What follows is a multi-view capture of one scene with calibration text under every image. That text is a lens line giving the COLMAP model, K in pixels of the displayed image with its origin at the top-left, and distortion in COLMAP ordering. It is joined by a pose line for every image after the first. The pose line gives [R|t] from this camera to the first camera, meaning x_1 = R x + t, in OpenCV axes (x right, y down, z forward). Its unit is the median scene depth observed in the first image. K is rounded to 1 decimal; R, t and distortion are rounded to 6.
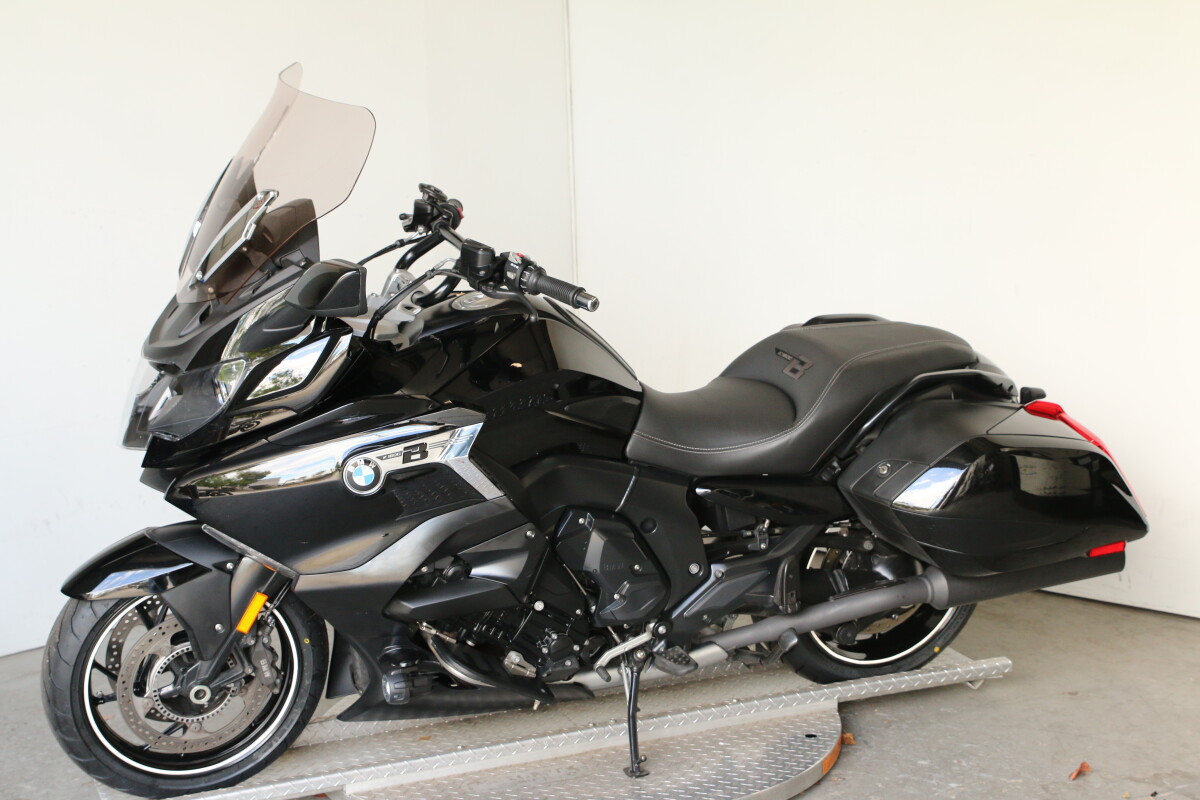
lens RADIAL K [[1876.7, 0, 600.0], [0, 1876.7, 400.0], [0, 0, 1]] dist [0.000834, -0.062138]
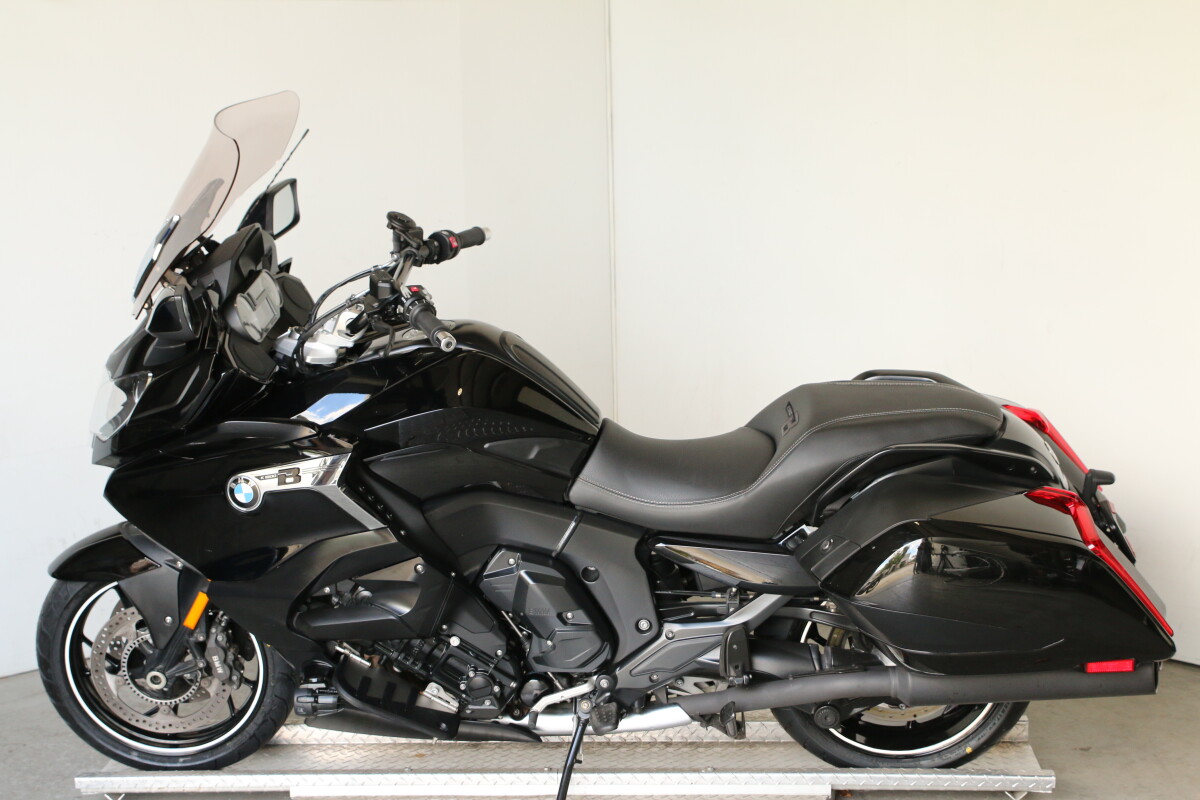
lens RADIAL K [[1876.7, 0, 600.0], [0, 1876.7, 400.0], [0, 0, 1]] dist [0.000834, -0.062138]
pose [[0.912780, 0.084712, -0.399571, 0.421673], [-0.083783, 0.996287, 0.019827, -0.043725], [0.399767, 0.015379, 0.916488, 0.114533]]
